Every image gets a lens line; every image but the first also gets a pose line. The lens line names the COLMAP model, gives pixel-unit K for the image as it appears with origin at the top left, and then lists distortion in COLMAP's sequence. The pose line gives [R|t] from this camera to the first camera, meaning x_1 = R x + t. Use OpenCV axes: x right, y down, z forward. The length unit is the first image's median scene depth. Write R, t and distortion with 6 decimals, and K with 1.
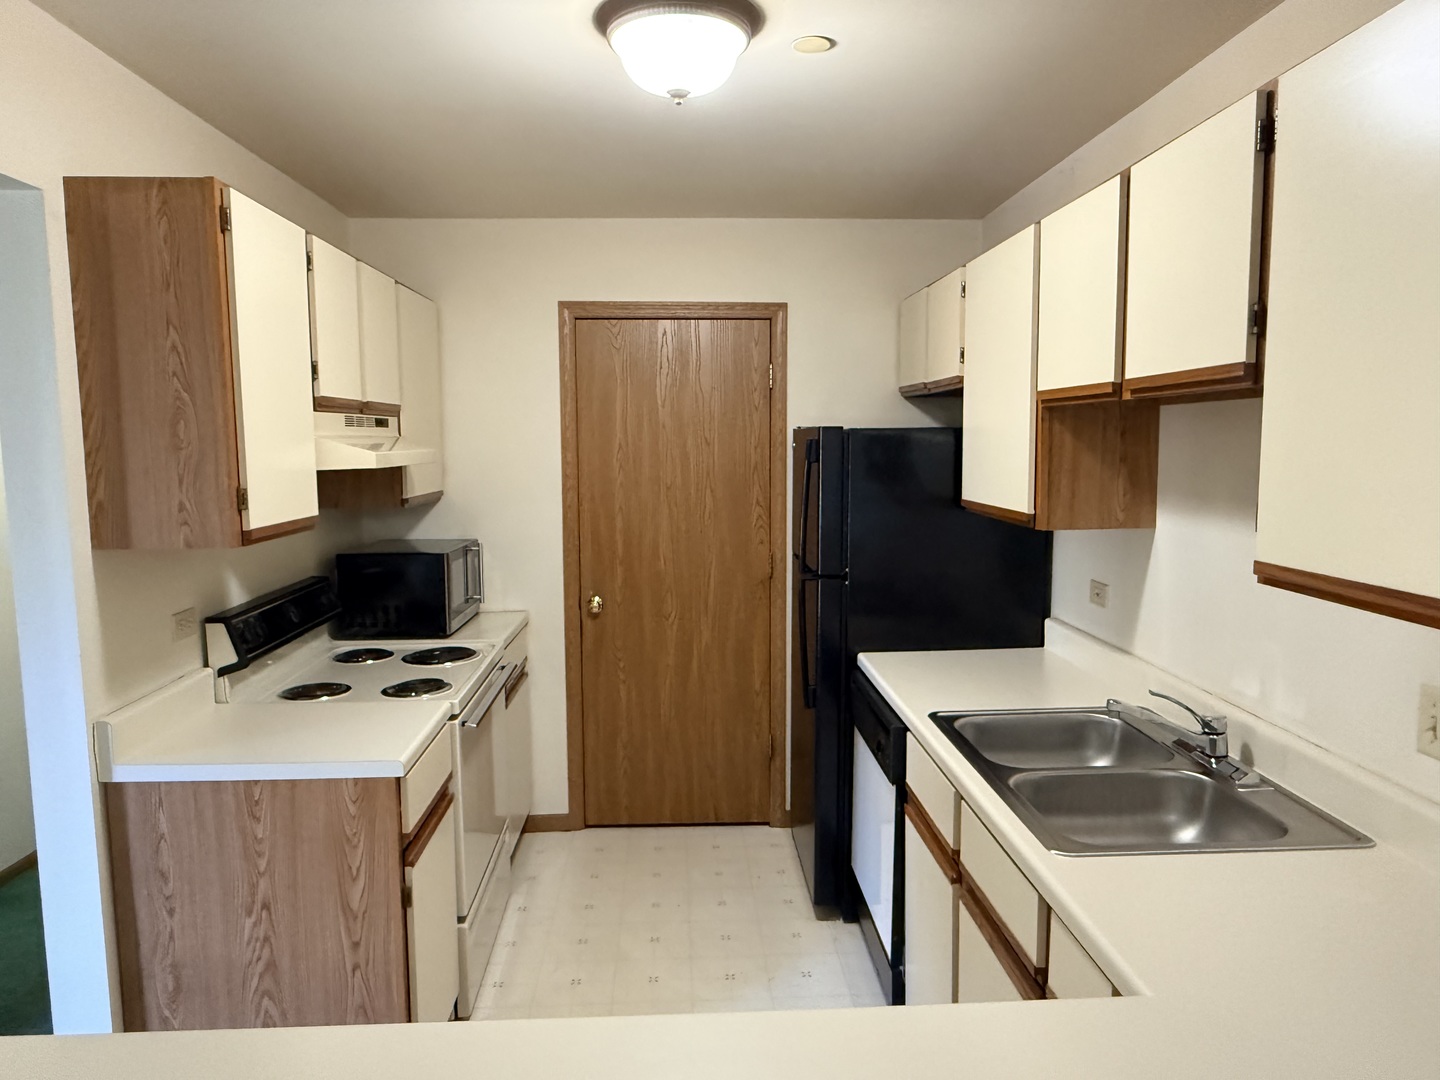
lens RADIAL K [[968.5, 0, 714.4], [0, 968.5, 539.8], [0, 0, 1]] dist [-0.004614, 0.004616]
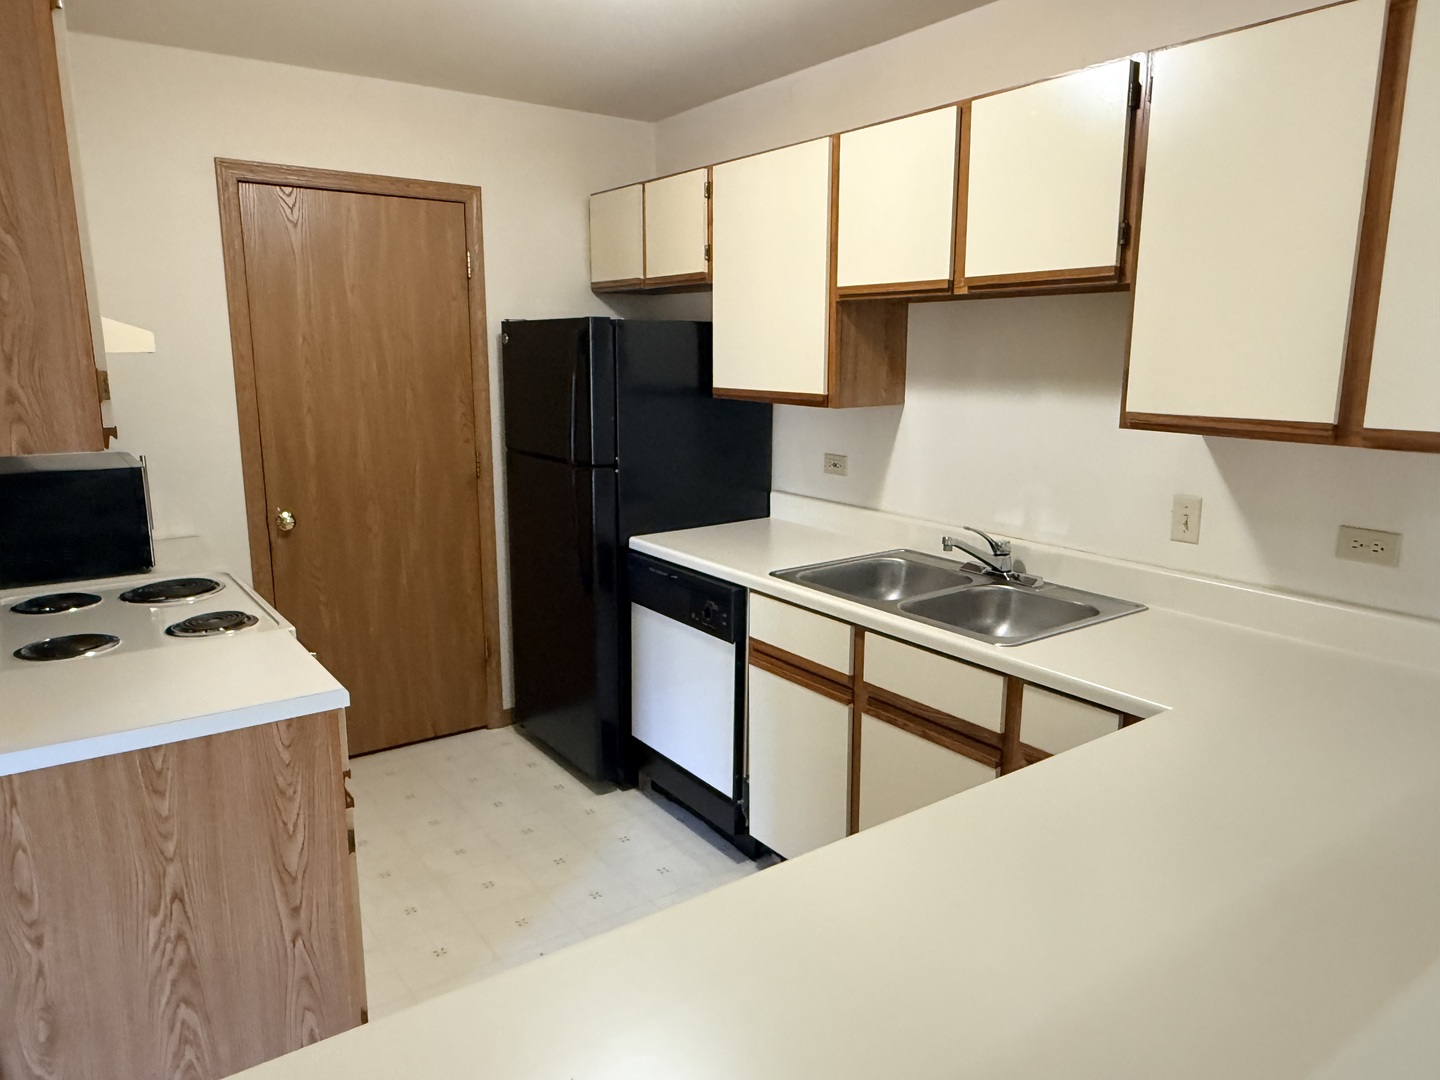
lens RADIAL K [[968.5, 0, 715.6], [0, 968.5, 540.6], [0, 0, 1]] dist [-0.004614, 0.004616]
pose [[0.838173, -0.098154, 0.536500, -0.449180], [0.049078, 0.993256, 0.105045, 0.019629], [-0.543192, -0.061716, 0.837337, 0.092412]]
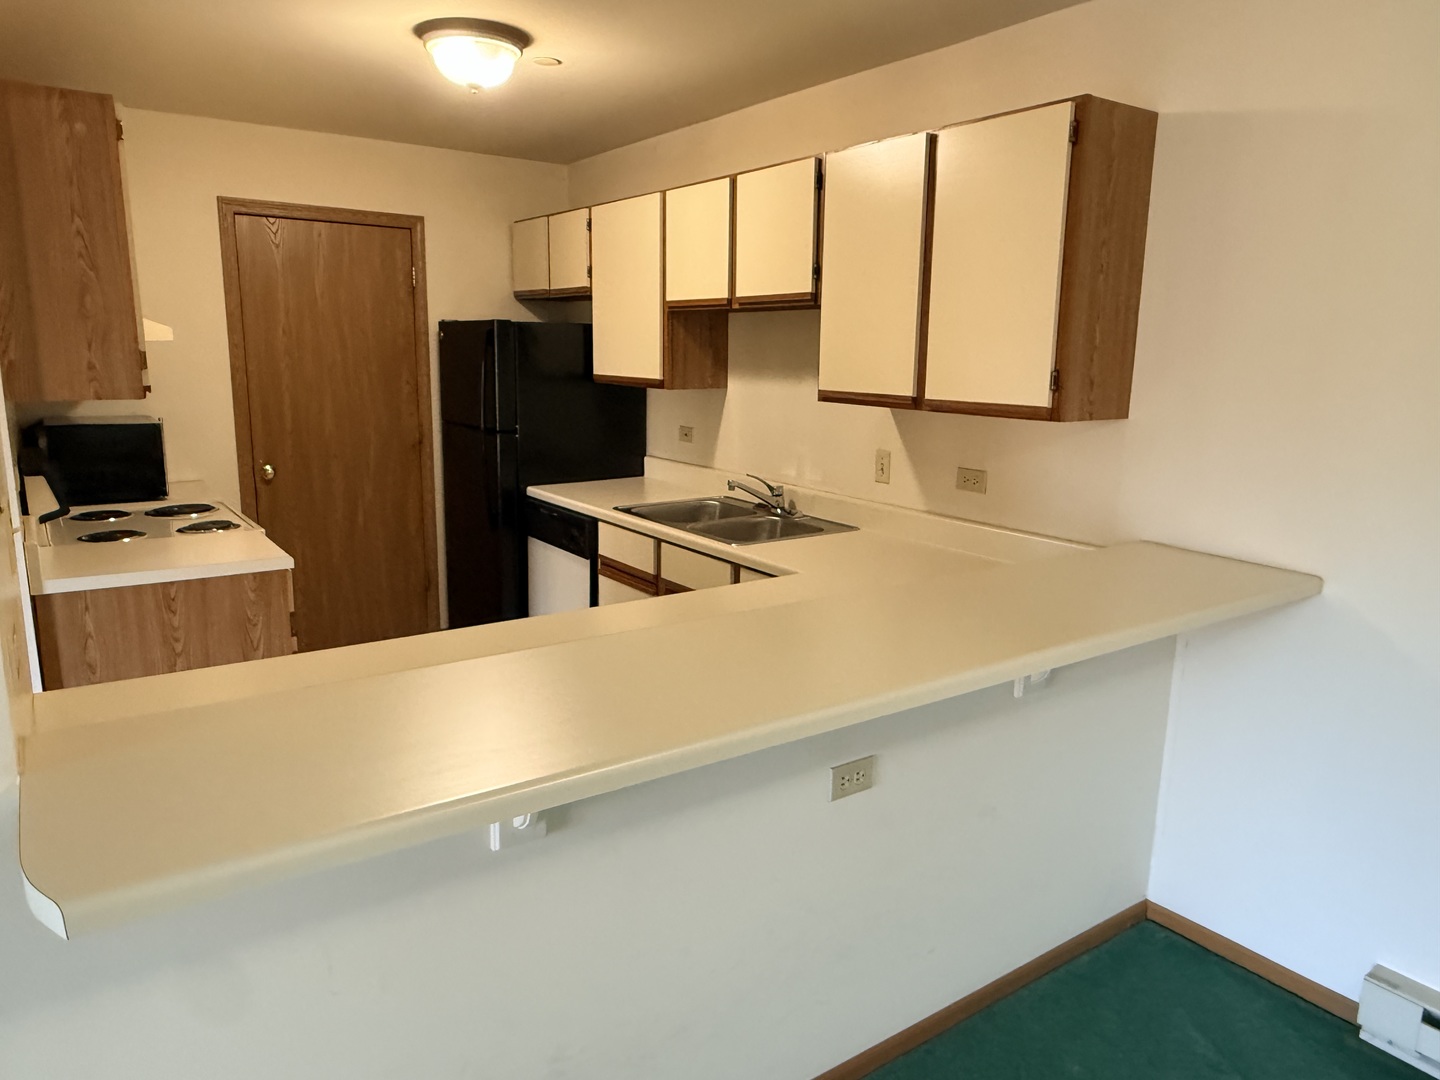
lens RADIAL K [[968.5, 0, 716.4], [0, 968.5, 539.9], [0, 0, 1]] dist [-0.004614, 0.004616]
pose [[0.841639, -0.085878, 0.533168, -0.491374], [0.034214, 0.993771, 0.106059, 0.073058], [-0.538955, -0.071022, 0.839335, -0.420250]]
